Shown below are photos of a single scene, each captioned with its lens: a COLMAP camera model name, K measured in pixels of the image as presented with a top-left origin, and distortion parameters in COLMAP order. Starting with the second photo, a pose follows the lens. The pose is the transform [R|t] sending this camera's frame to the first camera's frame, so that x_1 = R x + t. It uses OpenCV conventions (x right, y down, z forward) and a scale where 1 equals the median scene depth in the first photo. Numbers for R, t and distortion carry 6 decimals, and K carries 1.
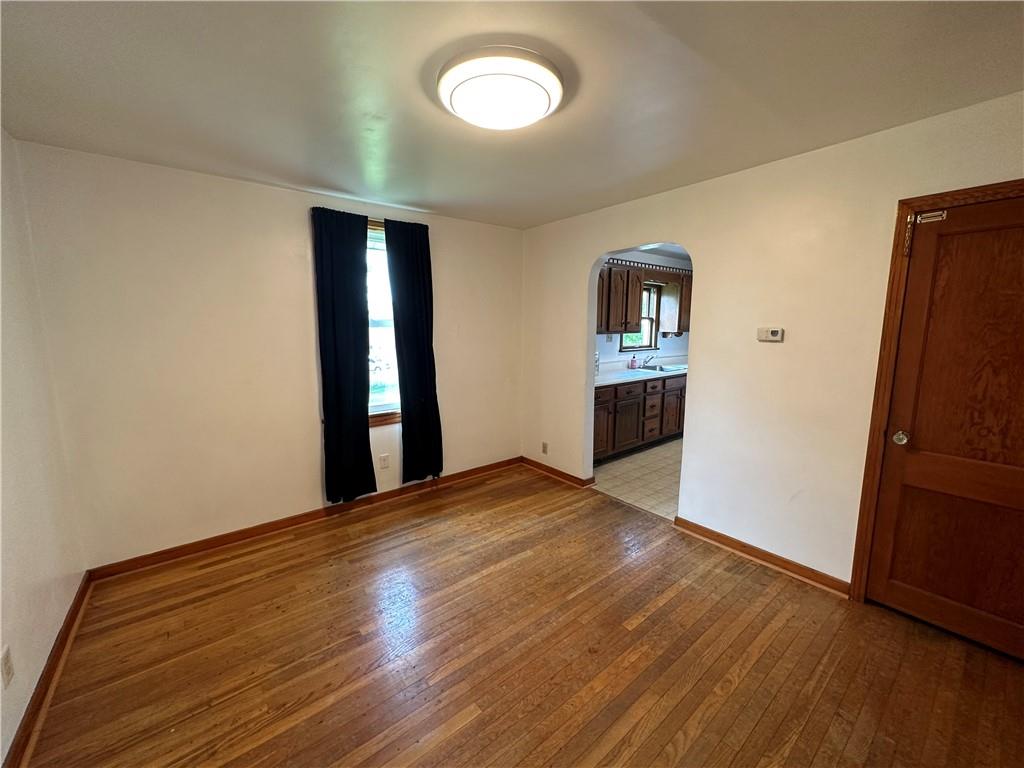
lens RADIAL K [[405.5, 0, 514.6], [0, 405.5, 384.8], [0, 0, 1]] dist [0.000282, -0.000068]
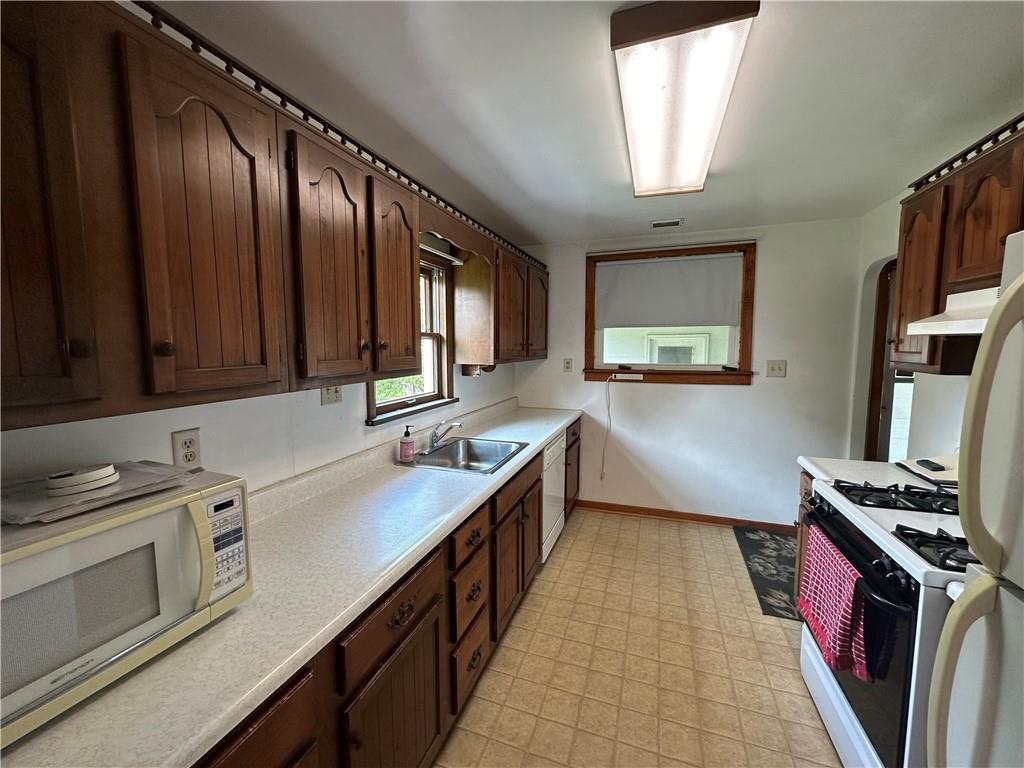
lens RADIAL K [[405.5, 0, 514.6], [0, 405.5, 382.5], [0, 0, 1]] dist [0.000282, -0.000068]
pose [[0.849631, -0.048129, 0.525177, 0.174302], [0.076653, 0.996522, -0.032685, -0.093077], [-0.521777, 0.068027, 0.850365, 0.591769]]
